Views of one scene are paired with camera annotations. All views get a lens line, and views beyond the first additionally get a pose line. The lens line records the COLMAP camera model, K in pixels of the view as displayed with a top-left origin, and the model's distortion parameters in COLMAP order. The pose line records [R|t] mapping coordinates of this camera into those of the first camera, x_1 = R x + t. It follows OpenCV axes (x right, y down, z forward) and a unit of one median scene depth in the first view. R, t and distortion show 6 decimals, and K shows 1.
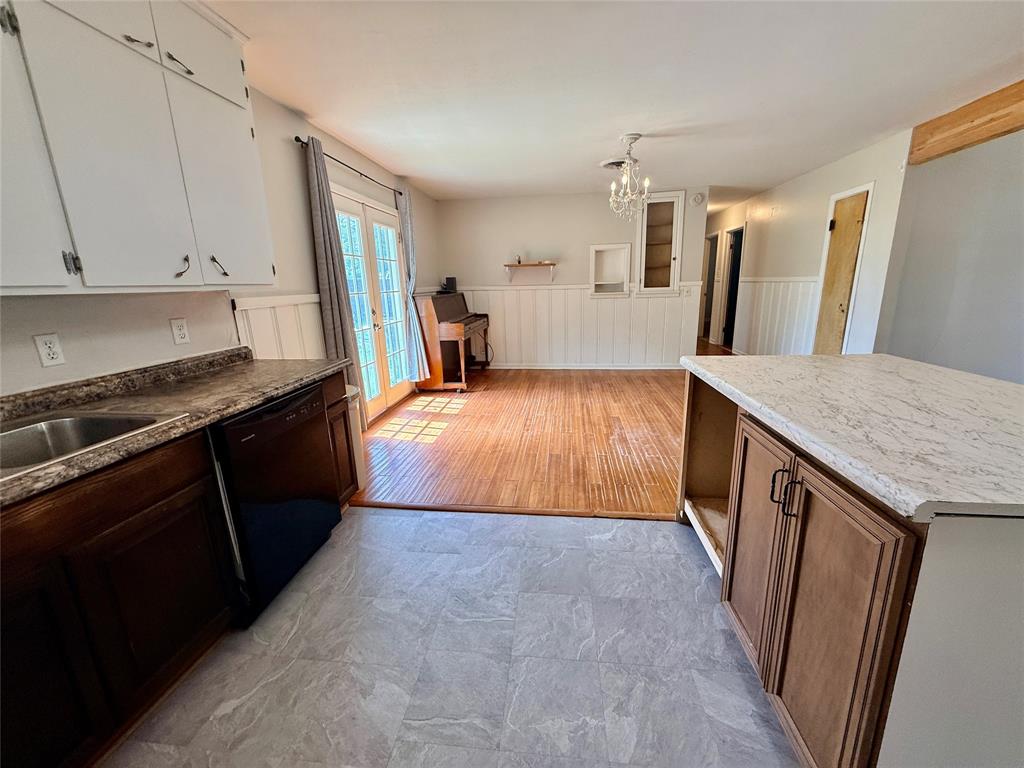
lens RADIAL K [[407.7, 0, 513.3], [0, 407.7, 383.6], [0, 0, 1]] dist [0.001196, 0.000008]
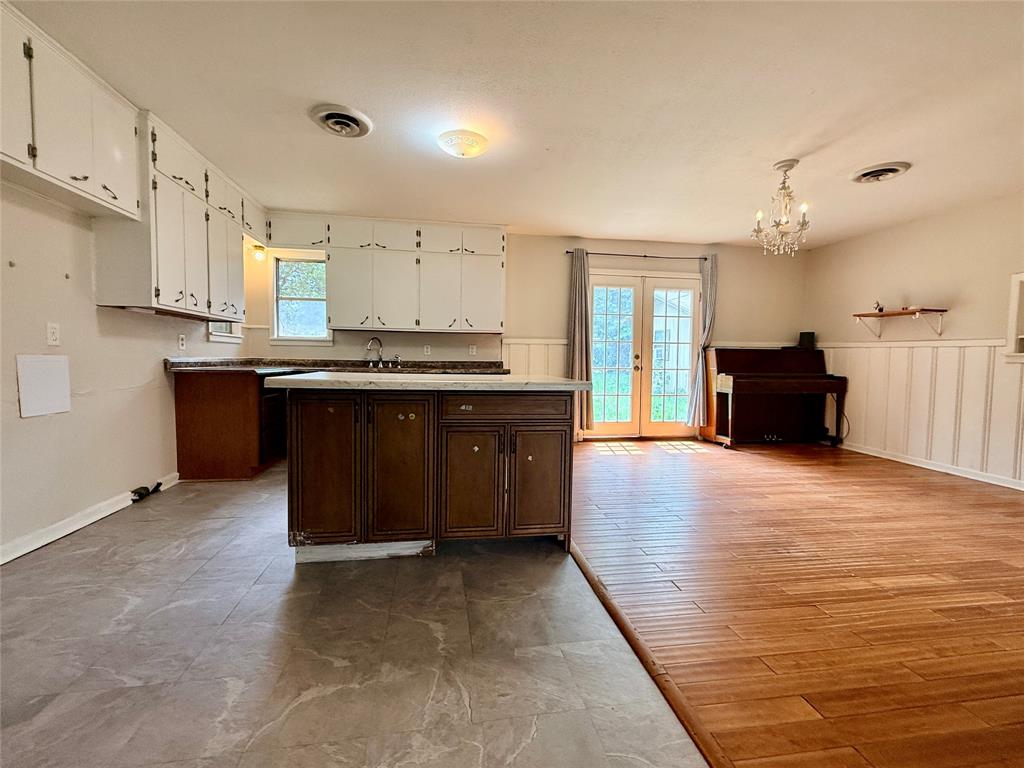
lens RADIAL K [[454.5, 0, 513.6], [0, 454.5, 380.9], [0, 0, 1]] dist [-0.000298, 0.000420]
pose [[0.283103, 0.082451, -0.955539, 0.797331], [-0.250326, 0.968116, 0.009371, -0.016540], [0.925845, 0.236543, 0.294716, 0.209797]]
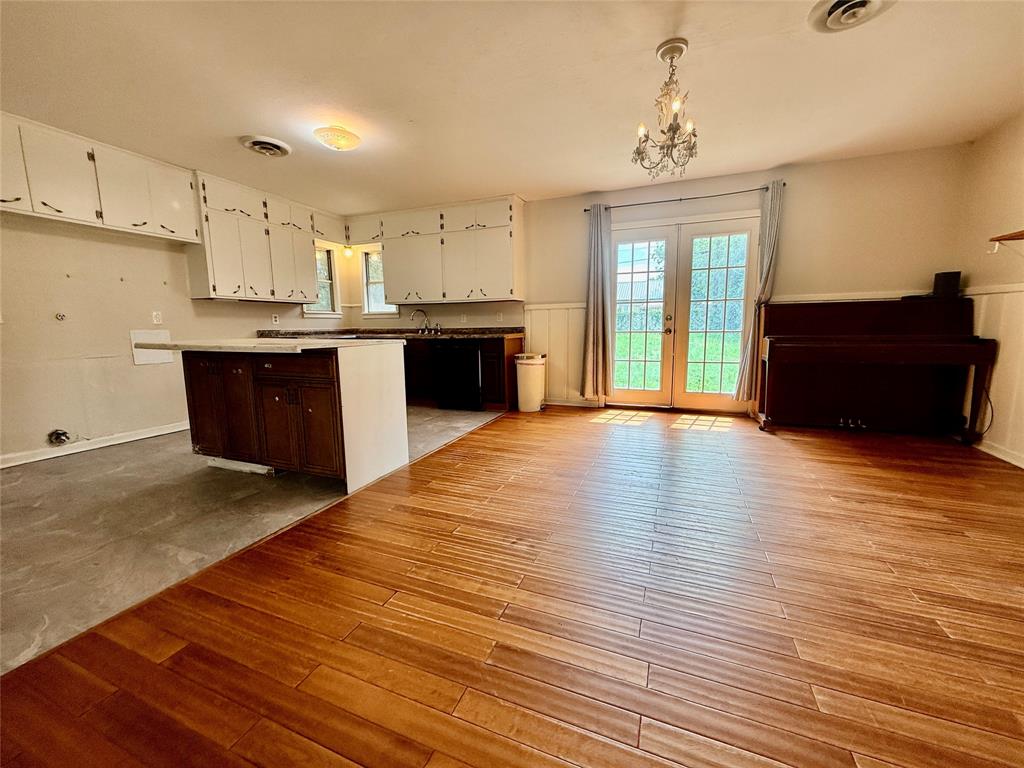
lens RADIAL K [[407.7, 0, 512.1], [0, 407.7, 381.6], [0, 0, 1]] dist [0.001196, 0.000008]
pose [[-0.250357, 0.167033, -0.953636, 0.766195], [-0.211489, 0.951781, 0.222230, -0.146356], [0.944772, 0.257320, -0.202959, 0.754116]]
